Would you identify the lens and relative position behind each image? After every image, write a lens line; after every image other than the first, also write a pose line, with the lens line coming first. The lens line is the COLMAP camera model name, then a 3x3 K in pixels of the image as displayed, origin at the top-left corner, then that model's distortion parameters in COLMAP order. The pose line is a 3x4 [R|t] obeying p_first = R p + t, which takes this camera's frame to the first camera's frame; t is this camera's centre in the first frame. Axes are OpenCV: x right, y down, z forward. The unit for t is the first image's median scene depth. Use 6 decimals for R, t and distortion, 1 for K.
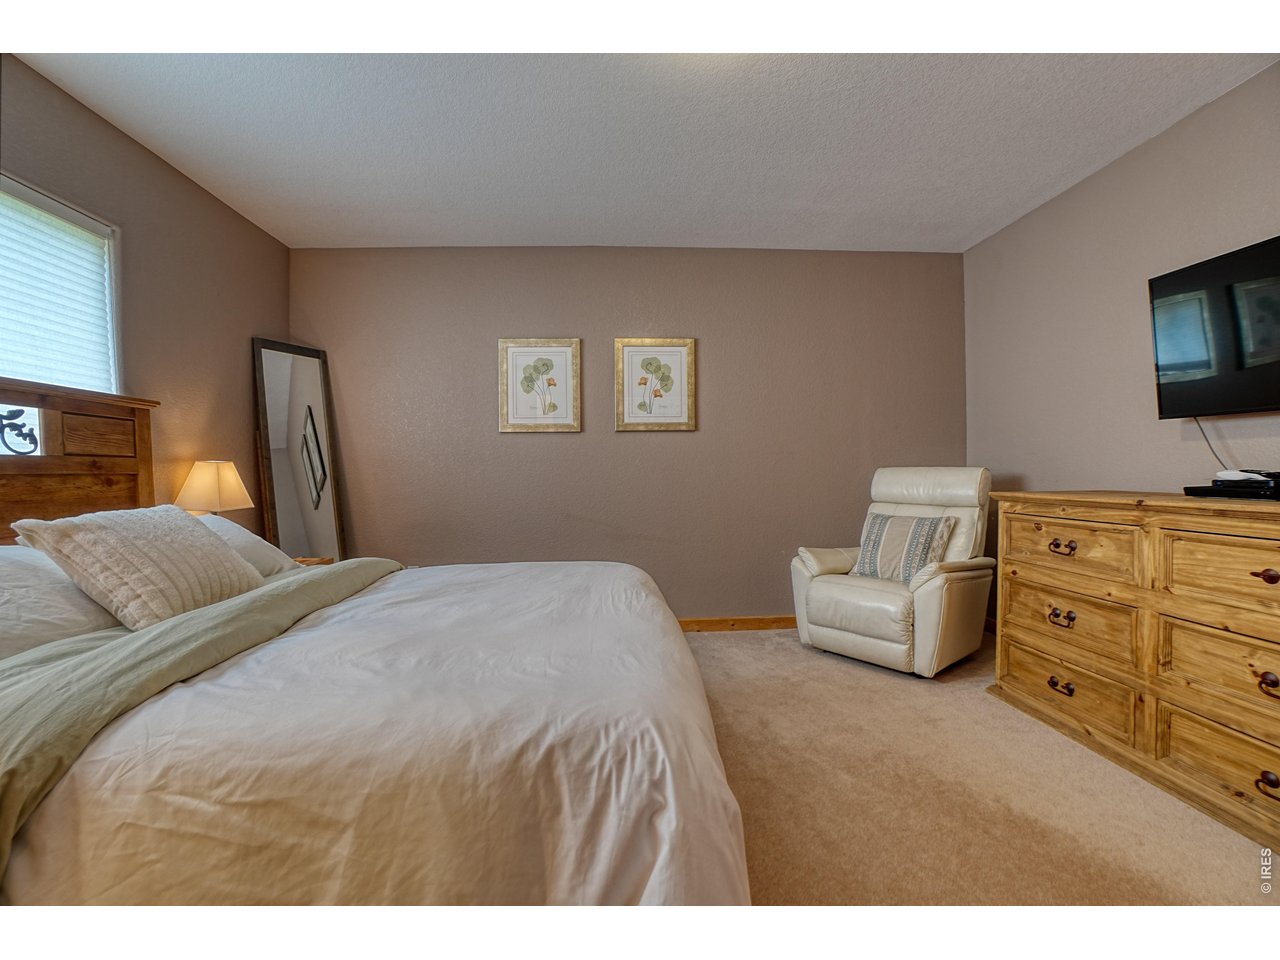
lens RADIAL K [[568.7, 0, 635.0], [0, 568.7, 480.3], [0, 0, 1]] dist [-0.063731, 0.022729]
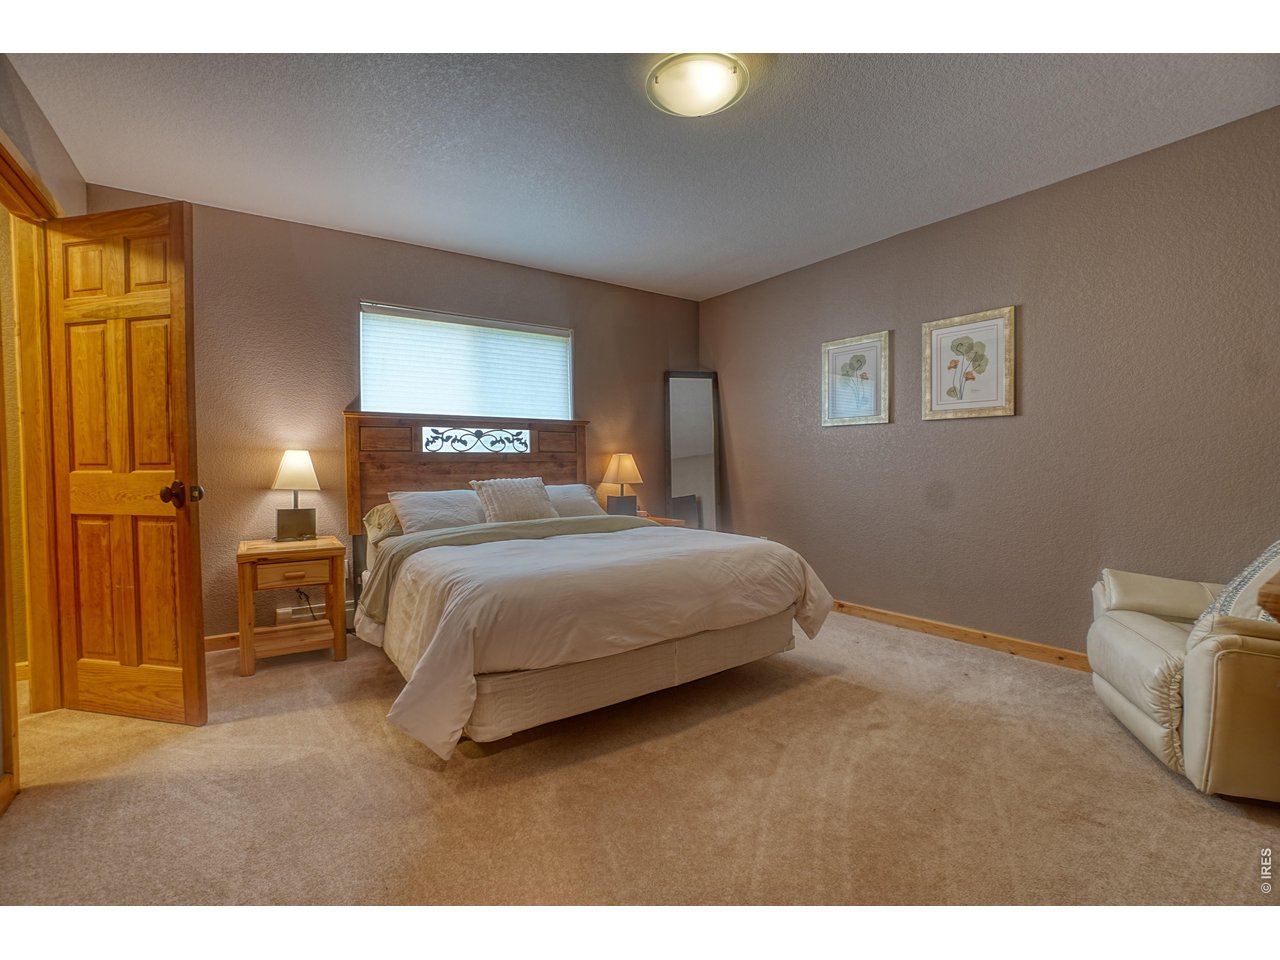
lens RADIAL K [[568.7, 0, 635.0], [0, 568.7, 480.3], [0, 0, 1]] dist [-0.063731, 0.022729]
pose [[0.533970, 0.036118, -0.844732, 0.552574], [-0.017834, 0.999346, 0.031455, -0.007920], [0.845316, -0.001731, 0.534264, 0.094702]]
